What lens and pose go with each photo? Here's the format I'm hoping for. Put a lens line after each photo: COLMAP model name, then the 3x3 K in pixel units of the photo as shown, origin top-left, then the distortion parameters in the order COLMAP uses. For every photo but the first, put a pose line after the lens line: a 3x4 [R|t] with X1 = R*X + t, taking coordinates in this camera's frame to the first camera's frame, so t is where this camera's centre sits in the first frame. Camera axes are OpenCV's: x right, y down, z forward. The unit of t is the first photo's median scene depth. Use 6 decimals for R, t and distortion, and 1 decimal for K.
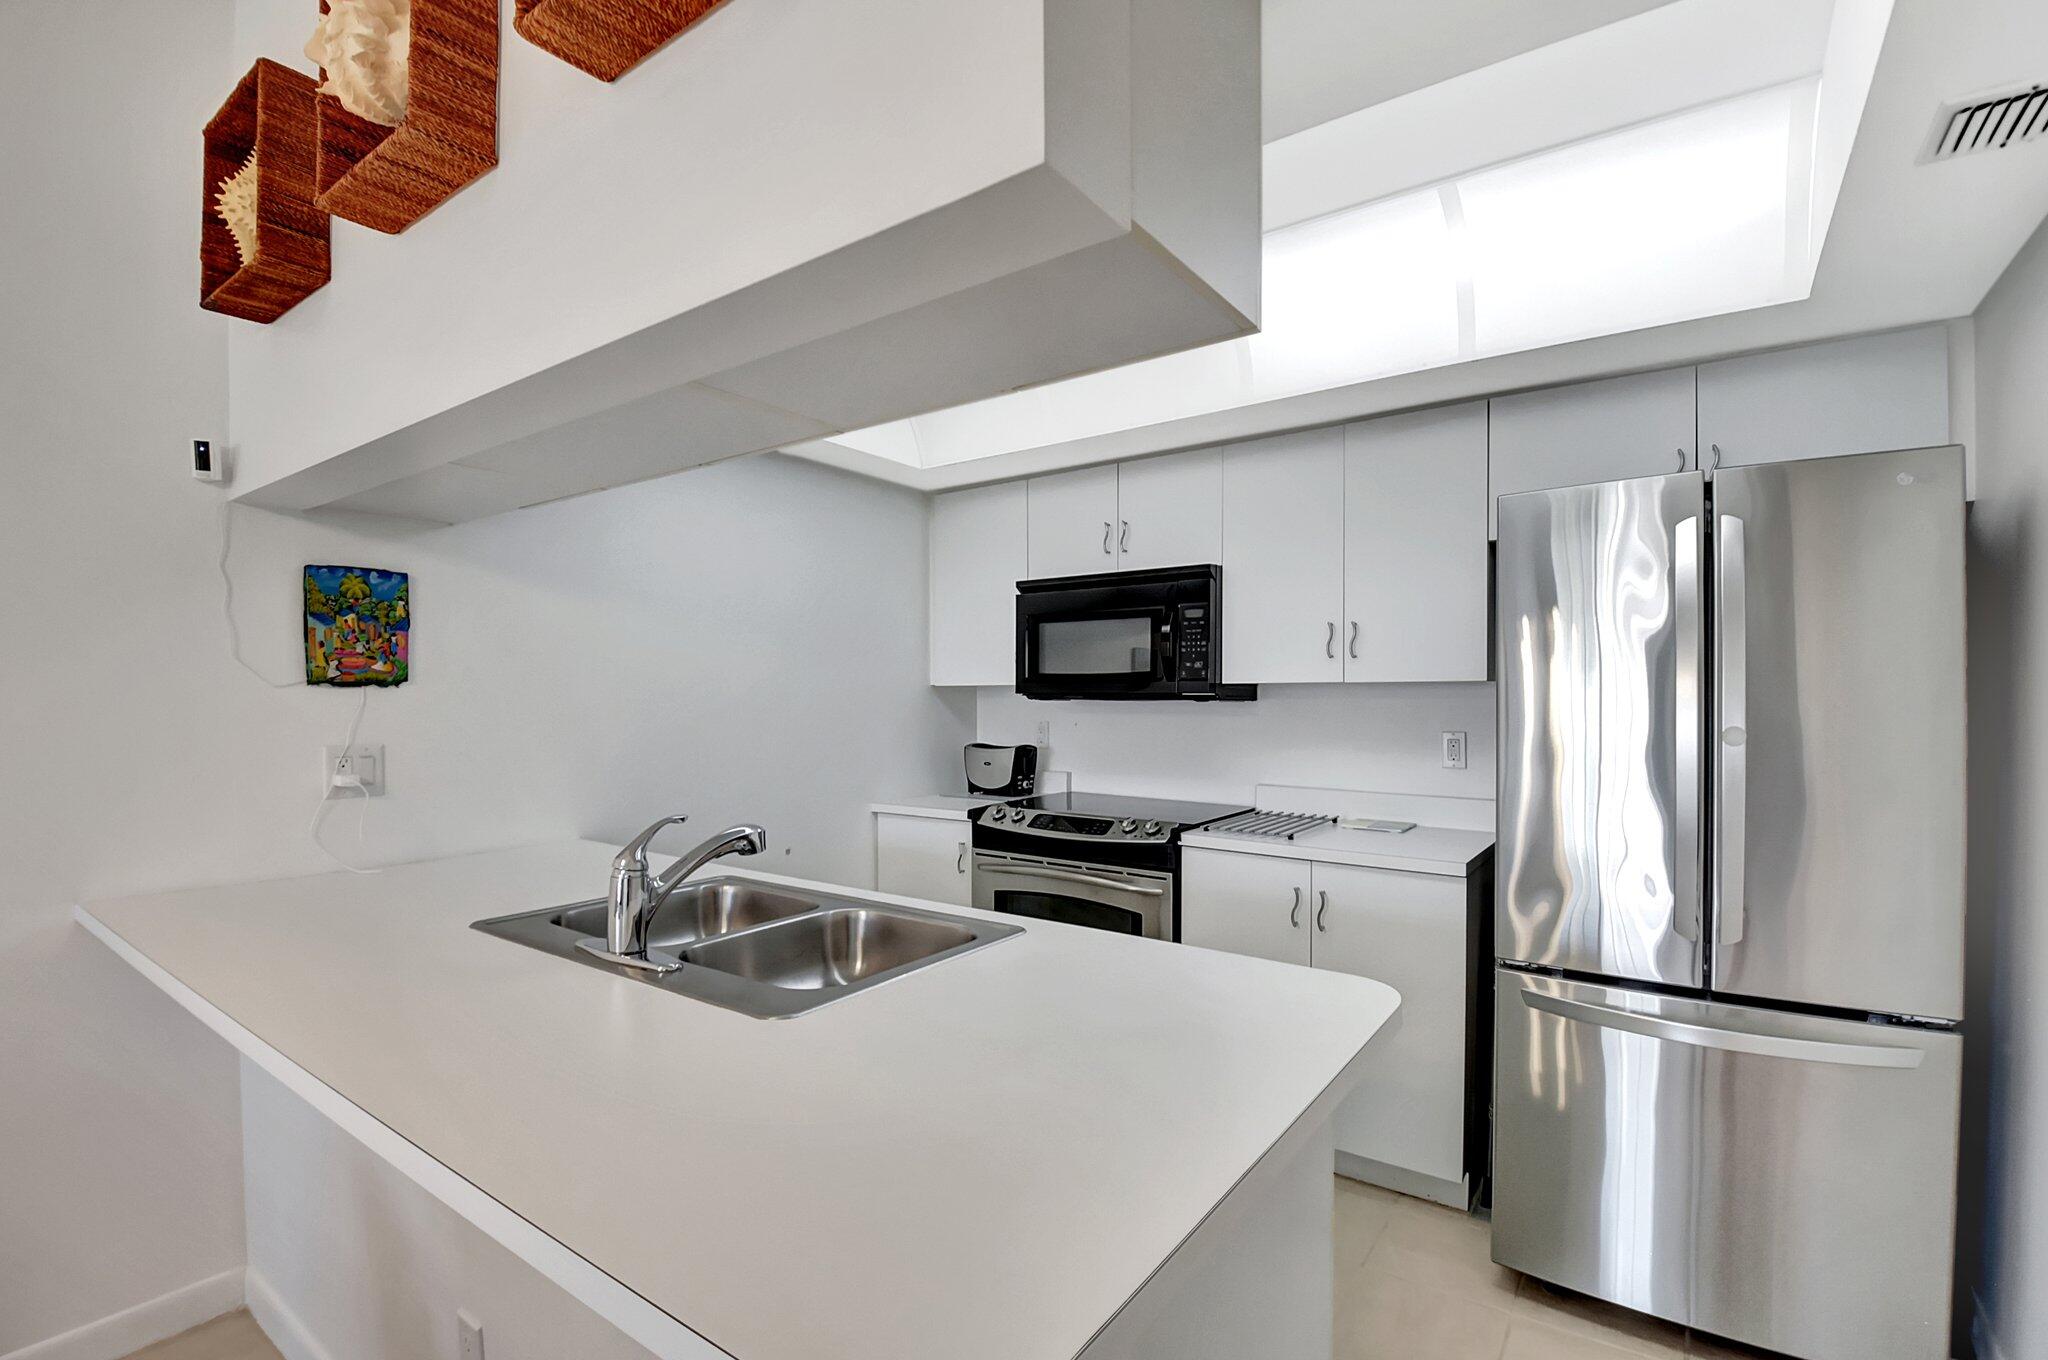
lens RADIAL K [[919.9, 0, 1018.1], [0, 919.9, 687.4], [0, 0, 1]] dist [-0.001577, -0.000488]
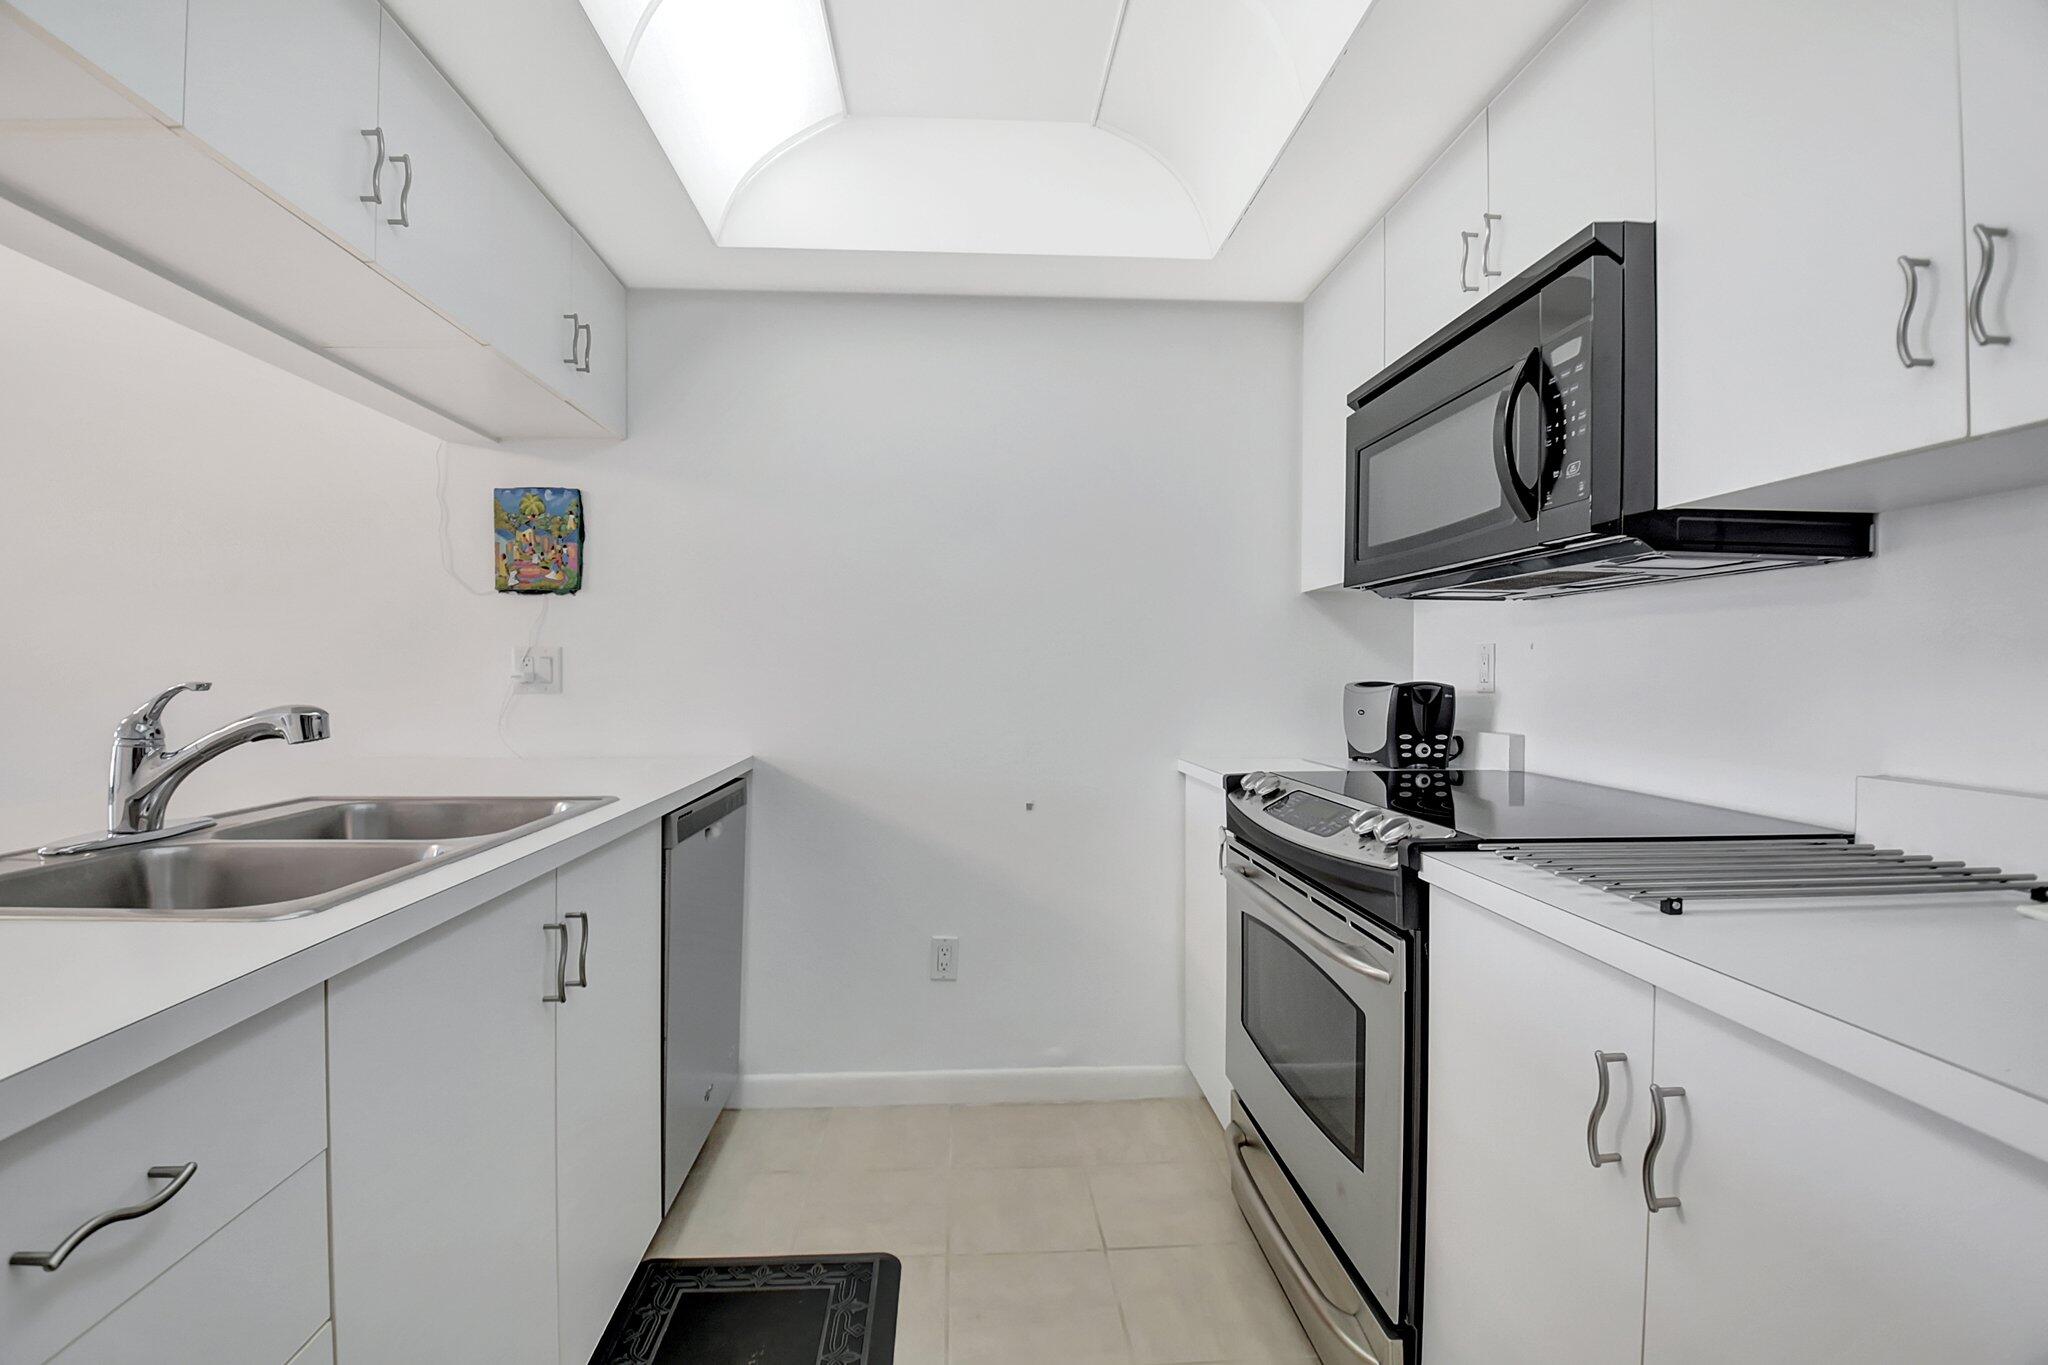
lens RADIAL K [[919.9, 0, 1013.5], [0, 919.9, 683.3], [0, 0, 1]] dist [-0.001577, -0.000488]
pose [[0.623971, 0.008994, -0.781395, 0.510077], [0.003723, 0.999888, 0.014482, 0.092218], [0.781438, -0.011946, 0.623868, 0.743629]]
